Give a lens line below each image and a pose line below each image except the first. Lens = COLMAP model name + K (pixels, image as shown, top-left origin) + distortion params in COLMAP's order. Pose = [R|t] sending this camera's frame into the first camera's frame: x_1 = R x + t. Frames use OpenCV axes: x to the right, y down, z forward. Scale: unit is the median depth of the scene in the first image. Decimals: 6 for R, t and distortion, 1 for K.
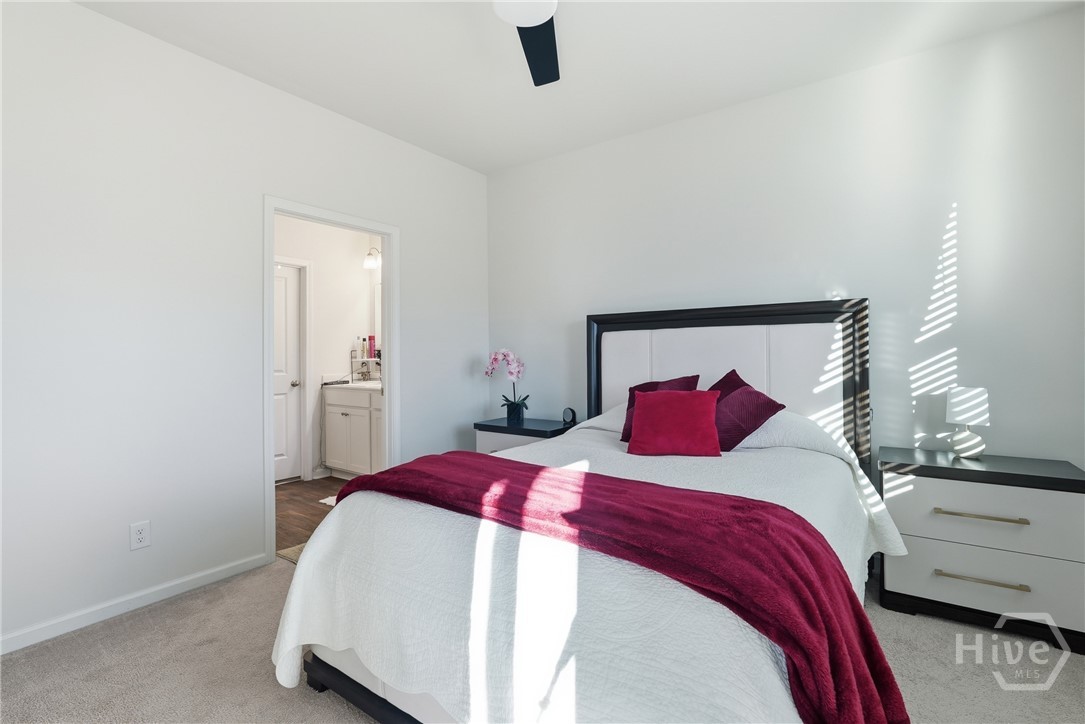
lens RADIAL K [[482.7, 0, 542.5], [0, 482.7, 359.5], [0, 0, 1]] dist [-0.018254, 0.007005]
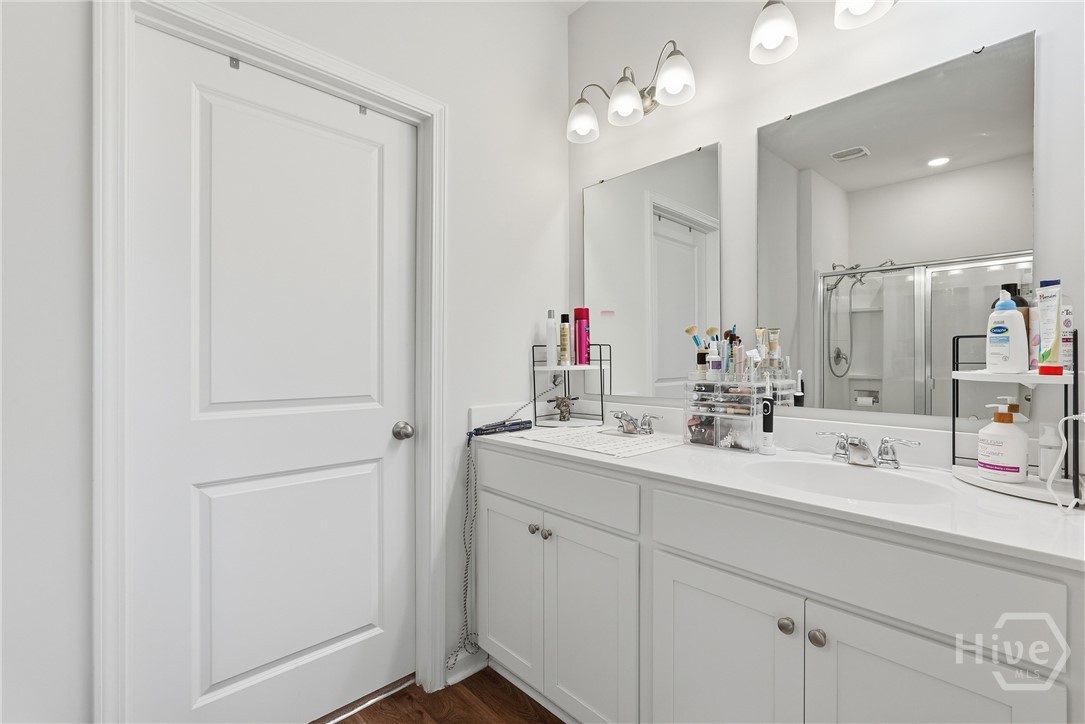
lens RADIAL K [[482.7, 0, 546.0], [0, 482.7, 364.4], [0, 0, 1]] dist [-0.018254, 0.007005]
pose [[0.979503, 0.002381, -0.201416, -0.321474], [-0.003736, 0.999973, -0.006347, -0.000029], [0.201396, 0.006970, 0.979485, 0.637470]]
